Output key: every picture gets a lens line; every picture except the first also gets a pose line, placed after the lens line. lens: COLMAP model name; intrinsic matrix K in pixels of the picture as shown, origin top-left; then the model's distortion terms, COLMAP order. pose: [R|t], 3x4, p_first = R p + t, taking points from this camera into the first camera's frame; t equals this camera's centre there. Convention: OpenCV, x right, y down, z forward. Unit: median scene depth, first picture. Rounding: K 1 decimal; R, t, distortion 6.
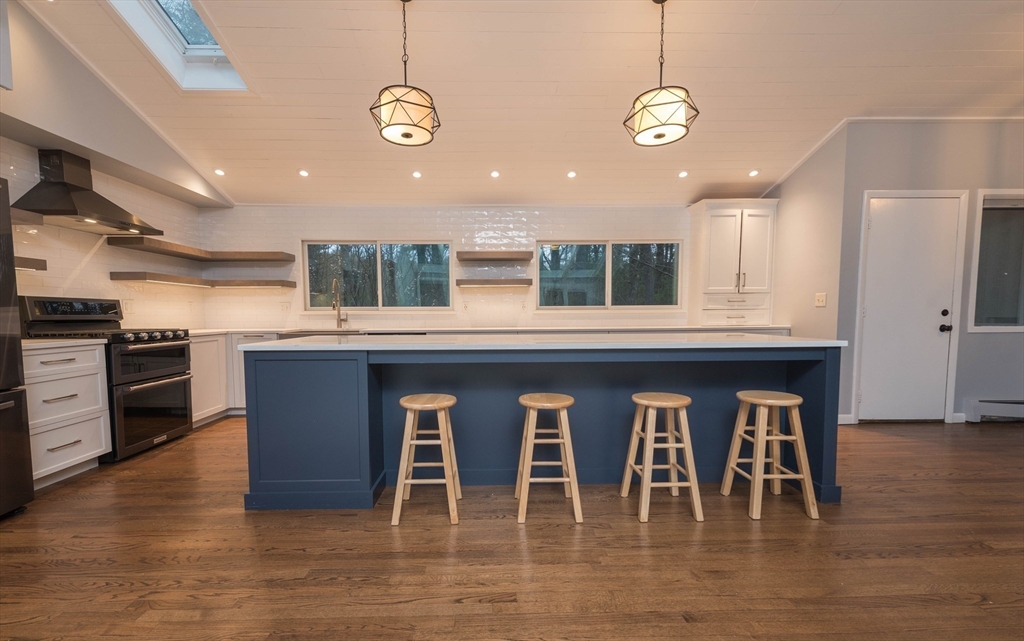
lens RADIAL K [[425.2, 0, 498.7], [0, 425.2, 340.7], [0, 0, 1]] dist [0.007477, -0.000526]
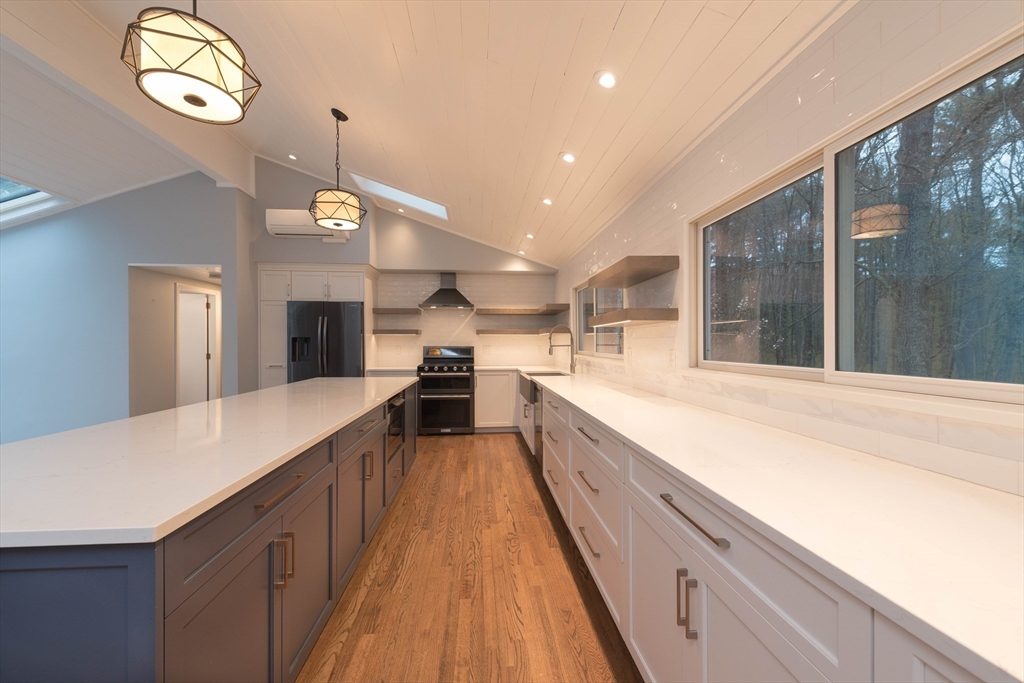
lens RADIAL K [[397.0, 0, 507.3], [0, 397.0, 344.4], [0, 0, 1]] dist [0.007241, -0.001818]
pose [[0.047653, 0.005652, -0.998848, 0.630017], [-0.063861, 0.997955, 0.002601, -0.103154], [0.996820, 0.063664, 0.047916, 0.927685]]
